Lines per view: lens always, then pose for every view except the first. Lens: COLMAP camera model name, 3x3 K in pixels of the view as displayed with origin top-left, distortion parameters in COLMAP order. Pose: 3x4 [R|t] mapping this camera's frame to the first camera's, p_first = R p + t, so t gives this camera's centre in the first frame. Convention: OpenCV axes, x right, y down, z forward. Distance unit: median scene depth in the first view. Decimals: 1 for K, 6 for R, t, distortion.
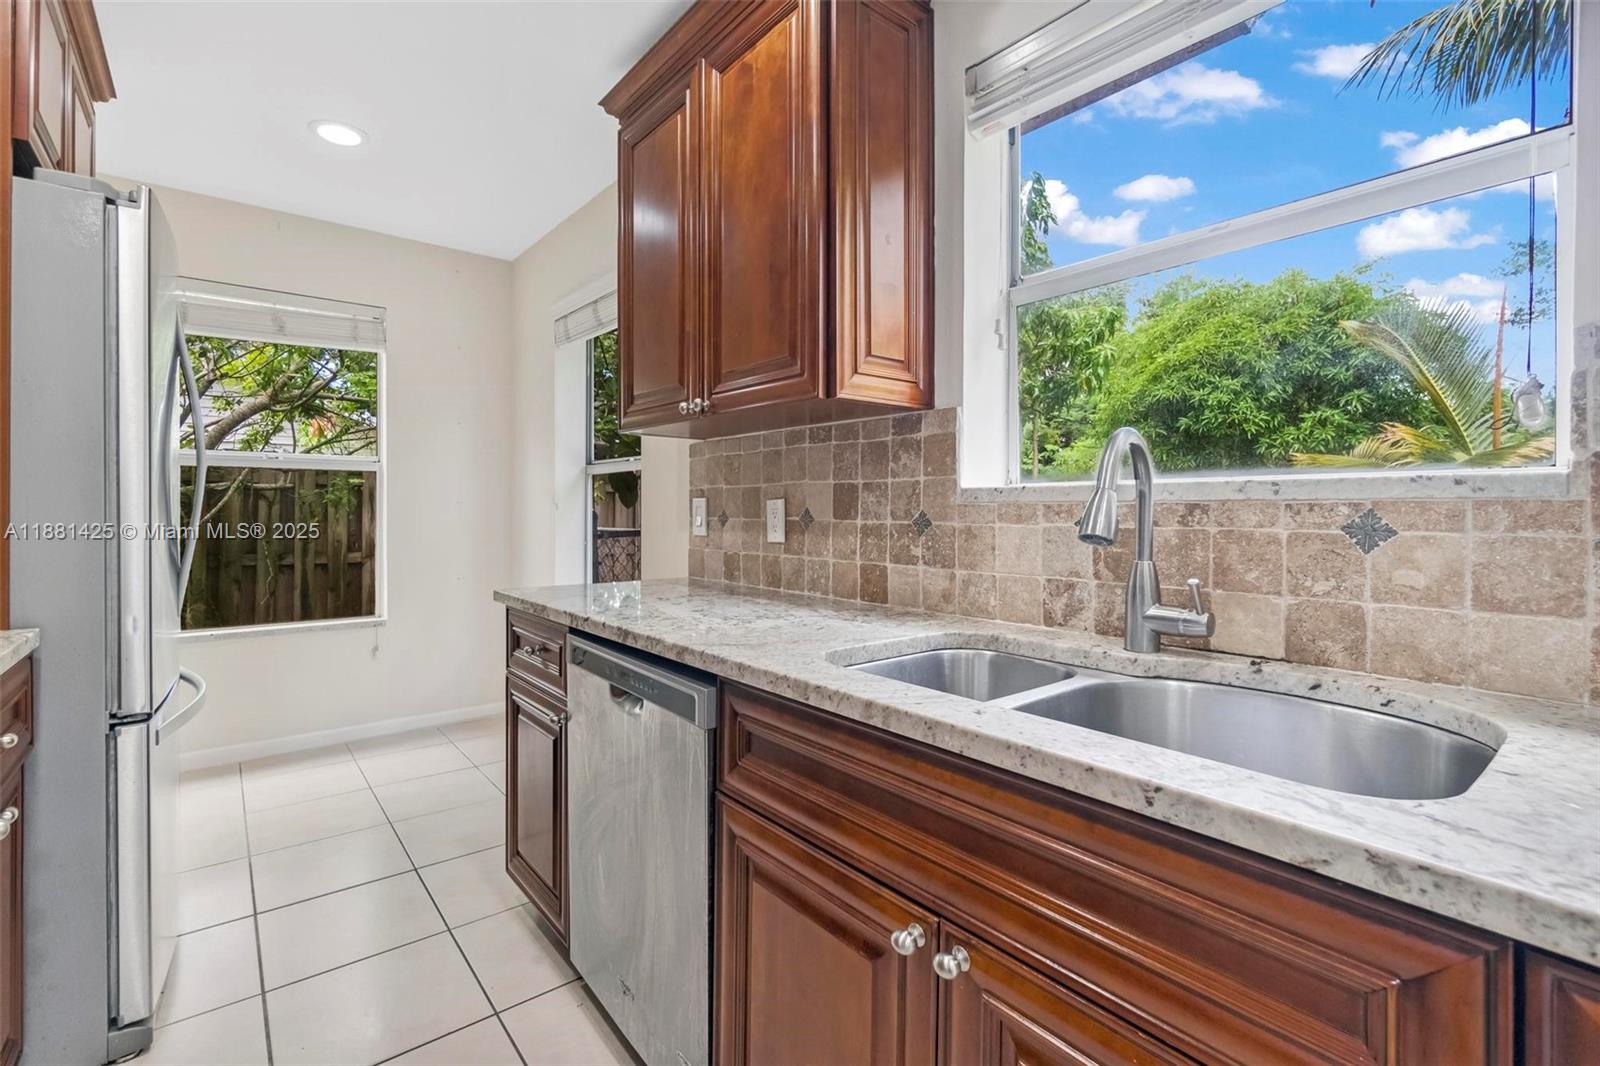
lens RADIAL K [[705.0, 0, 770.7], [0, 705.0, 511.7], [0, 0, 1]] dist [-0.001313, -0.000233]
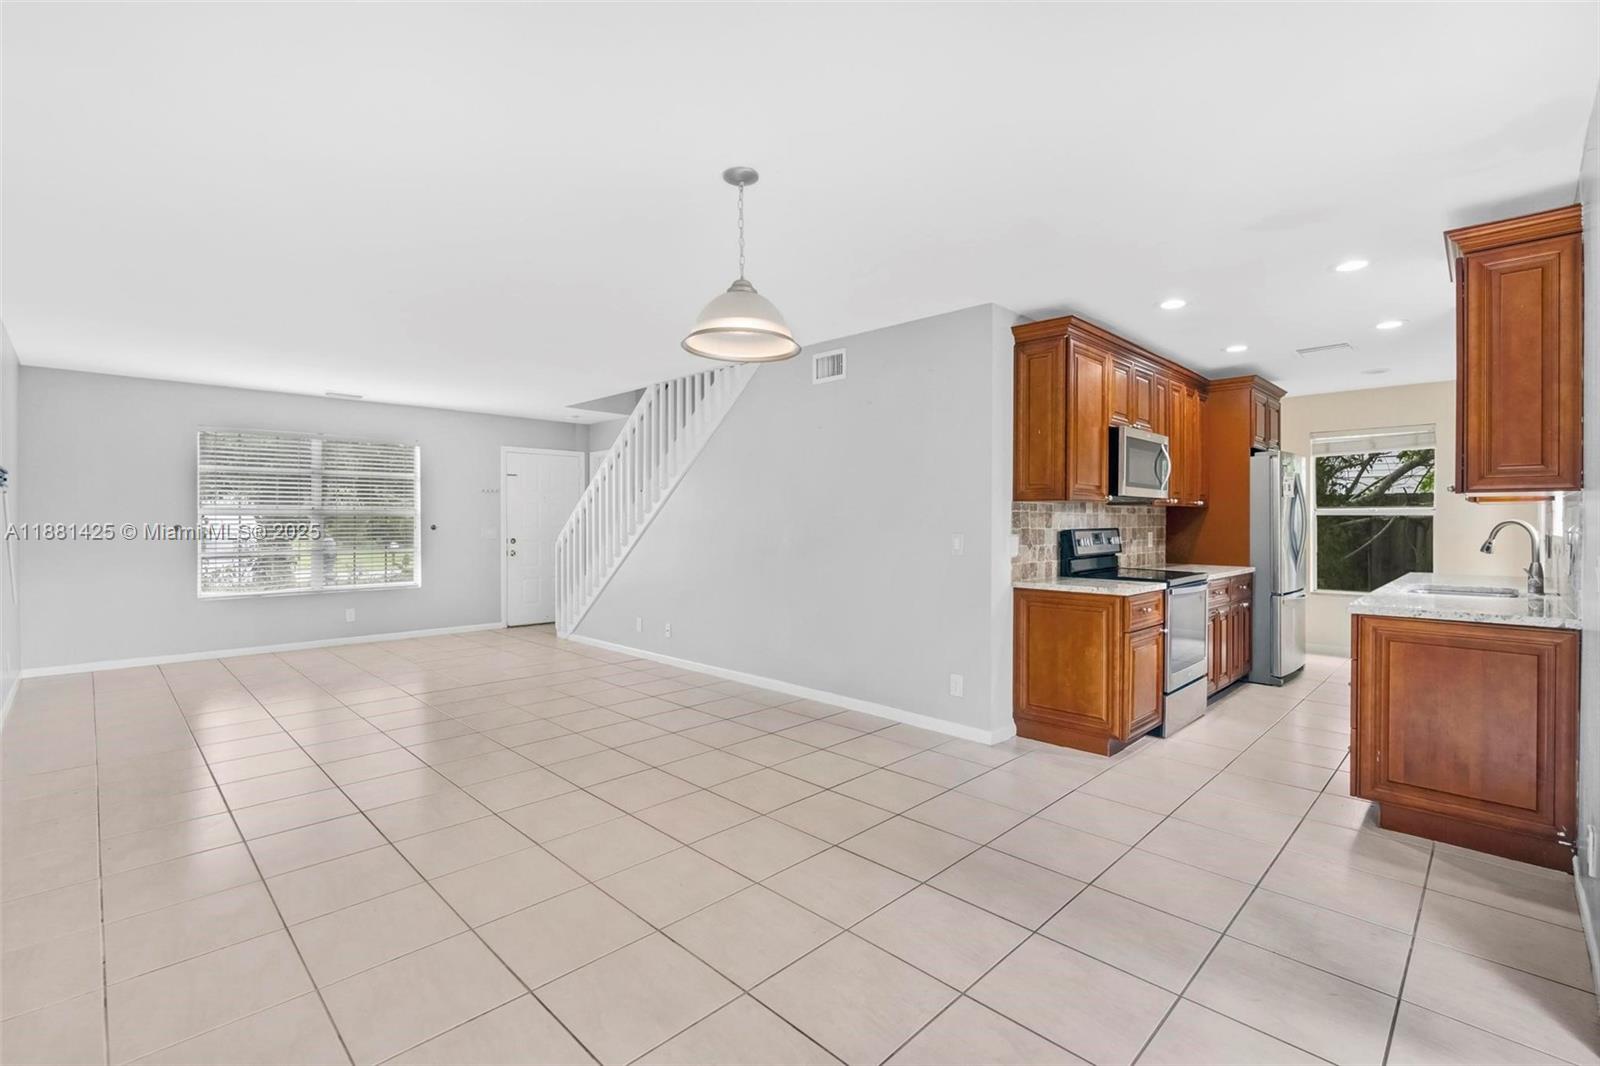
lens RADIAL K [[708.7, 0, 798.3], [0, 708.7, 520.6], [0, 0, 1]] dist [0.002331, 0.000564]
pose [[0.119627, -0.007160, -0.992793, 1.048577], [-0.003135, 0.999966, -0.007589, -0.025508], [0.992814, 0.004020, 0.119600, -0.816214]]
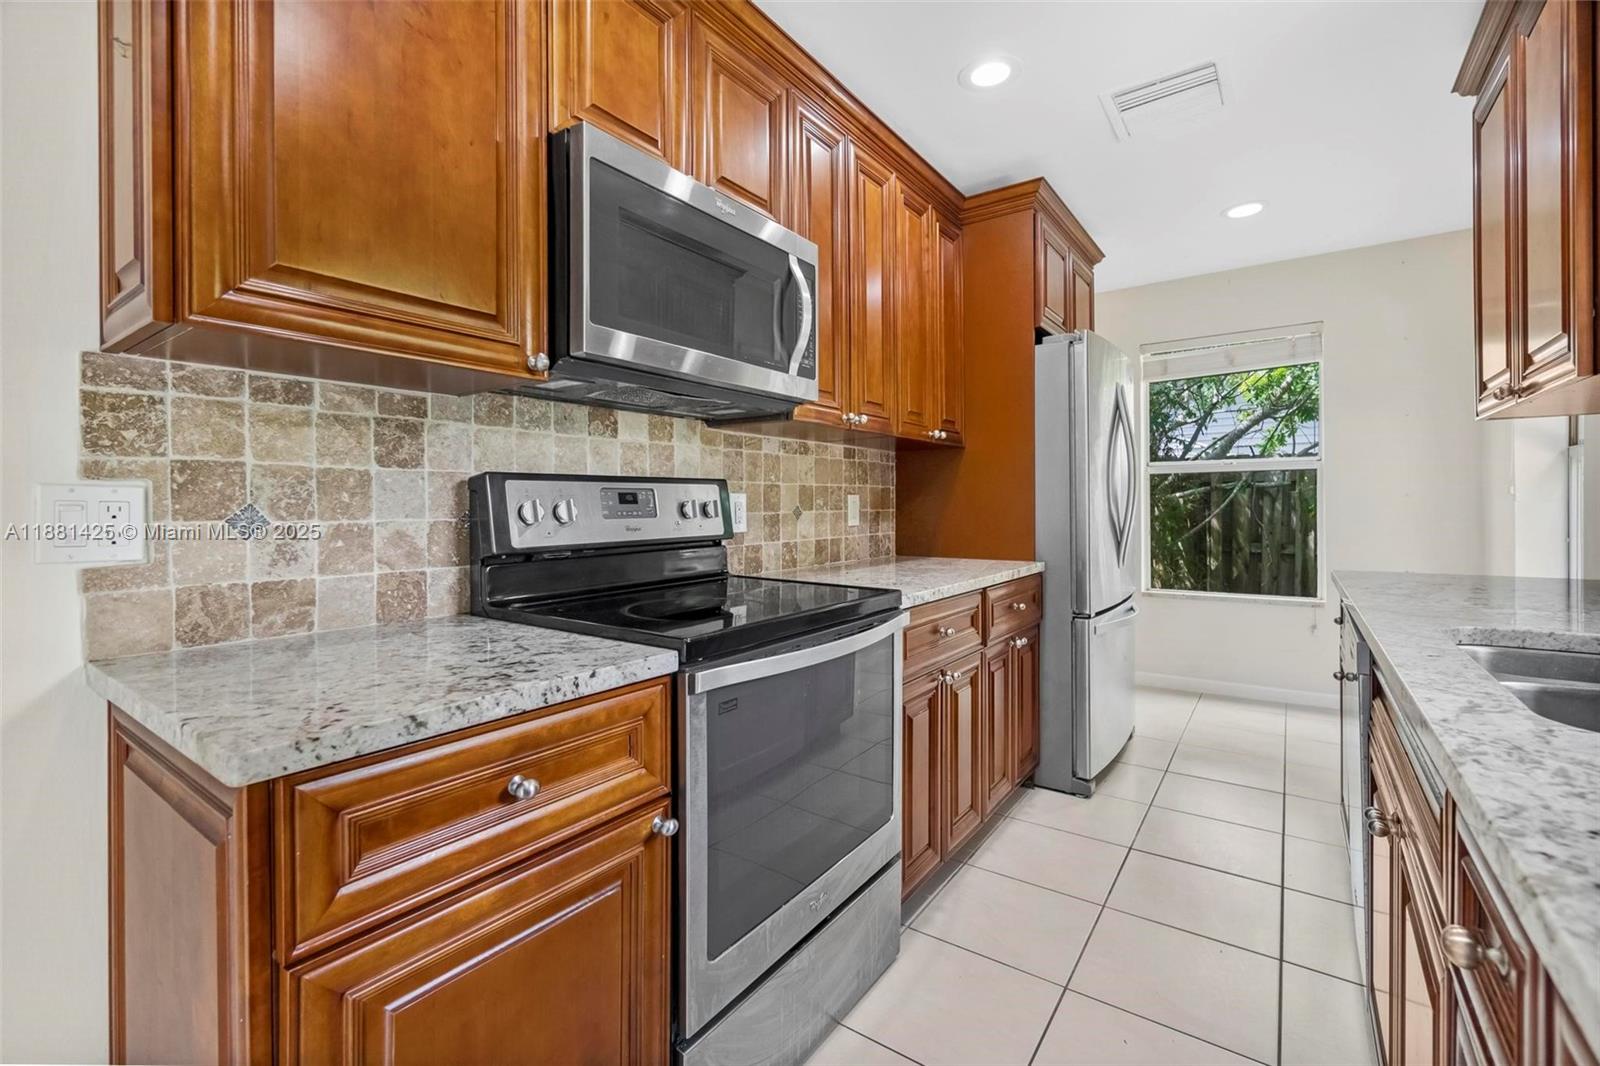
lens RADIAL K [[698.5, 0, 780.2], [0, 698.5, 511.6], [0, 0, 1]] dist [-0.001819, -0.000232]
pose [[0.265881, -0.002058, -0.964004, 0.278912], [0.007668, 0.999971, -0.000020, 0.004126], [0.963975, -0.007387, 0.265889, -0.110132]]
